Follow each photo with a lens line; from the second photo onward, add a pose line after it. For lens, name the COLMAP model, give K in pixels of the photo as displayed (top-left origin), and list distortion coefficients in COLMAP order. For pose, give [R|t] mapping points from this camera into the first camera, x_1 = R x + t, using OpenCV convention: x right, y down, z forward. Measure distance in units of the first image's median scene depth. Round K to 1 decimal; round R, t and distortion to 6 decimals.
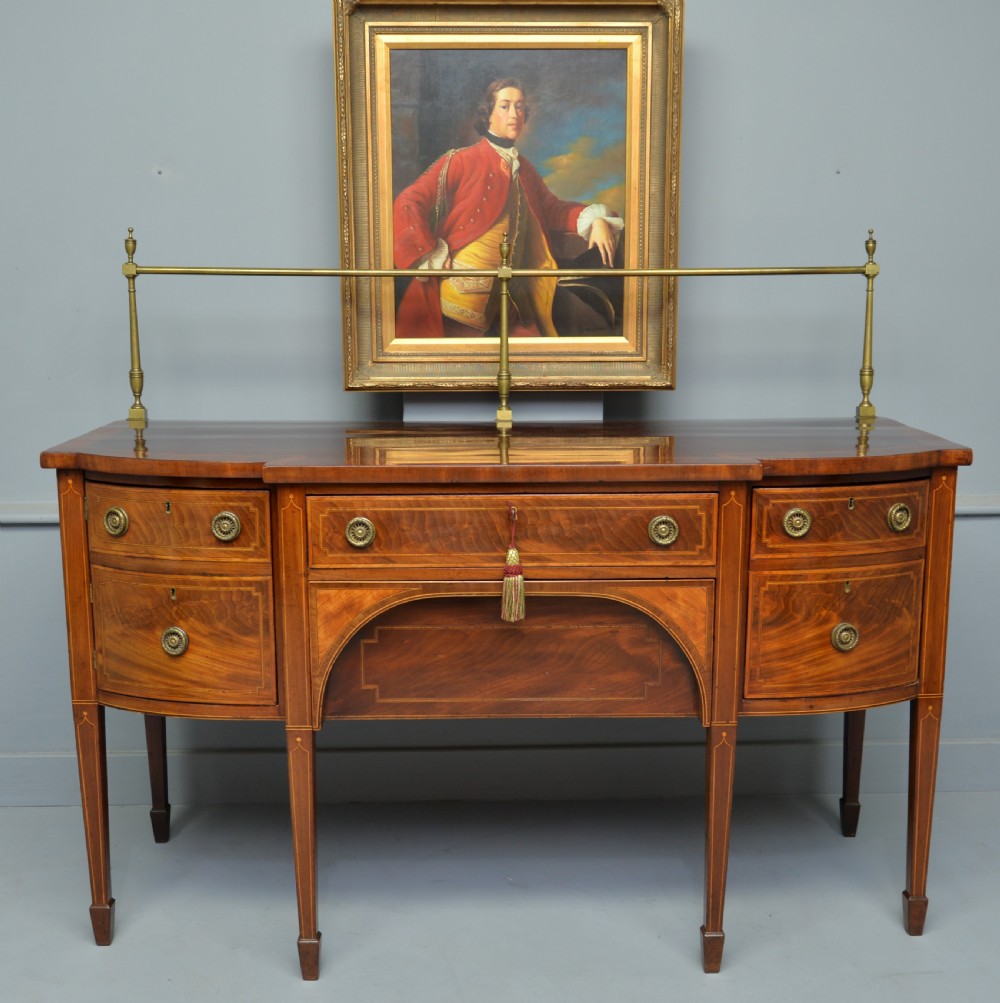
lens RADIAL K [[1306.8, 0, 510.2], [0, 1306.8, 539.2], [0, 0, 1]] dist [-0.008918, 0.001881]
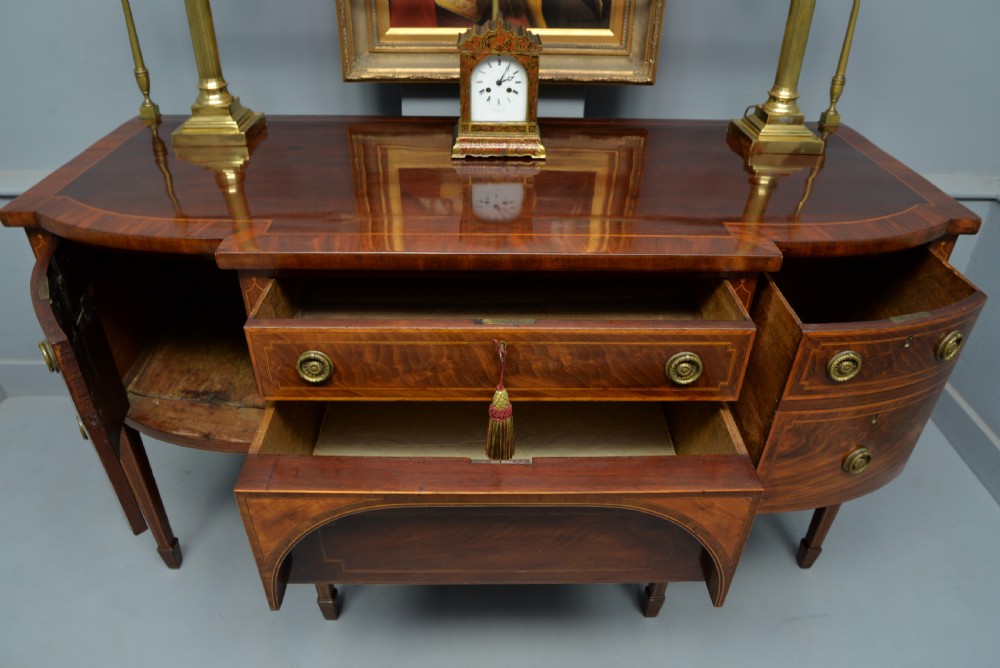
lens RADIAL K [[563.1, 0, 491.3], [0, 563.1, 235.2], [0, 0, 1]] dist [-0.070752, 0.000375]
pose [[0.999814, 0.019277, -0.000627, -0.005498], [-0.017847, 0.937013, 0.348837, -0.201362], [0.007312, -0.348761, 0.937183, 0.686083]]
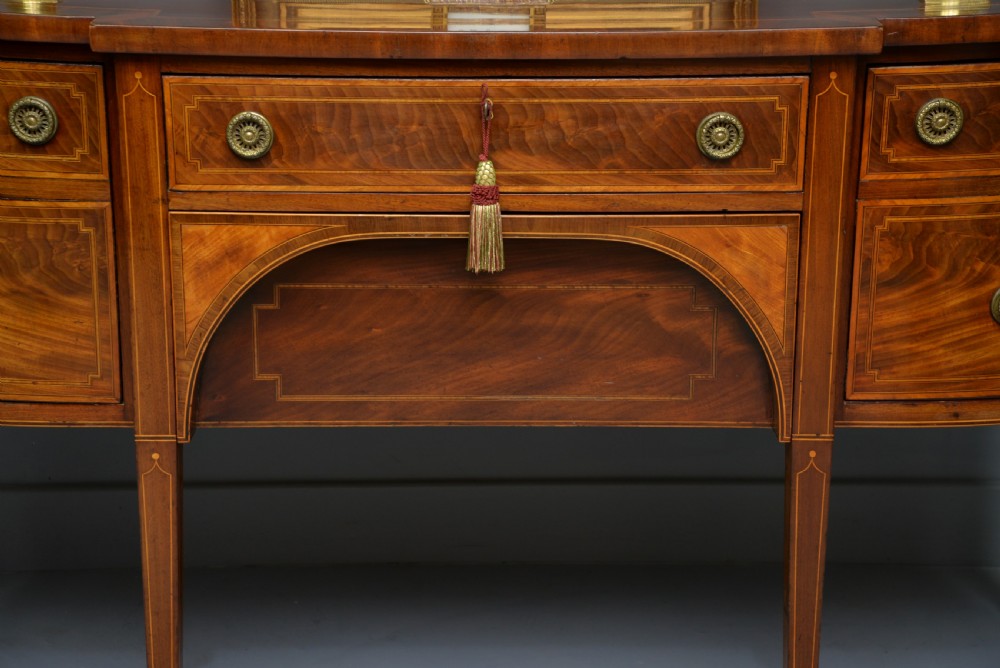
lens RADIAL K [[2156.7, 0, 498.6], [0, 2156.7, 345.7], [0, 0, 1]] dist [0.569396, 0.941835]
pose [[0.999858, 0.008565, -0.014517, 0.024027], [-0.007420, 0.996994, 0.077128, 0.013836], [0.015134, -0.077010, 0.996915, -0.078315]]
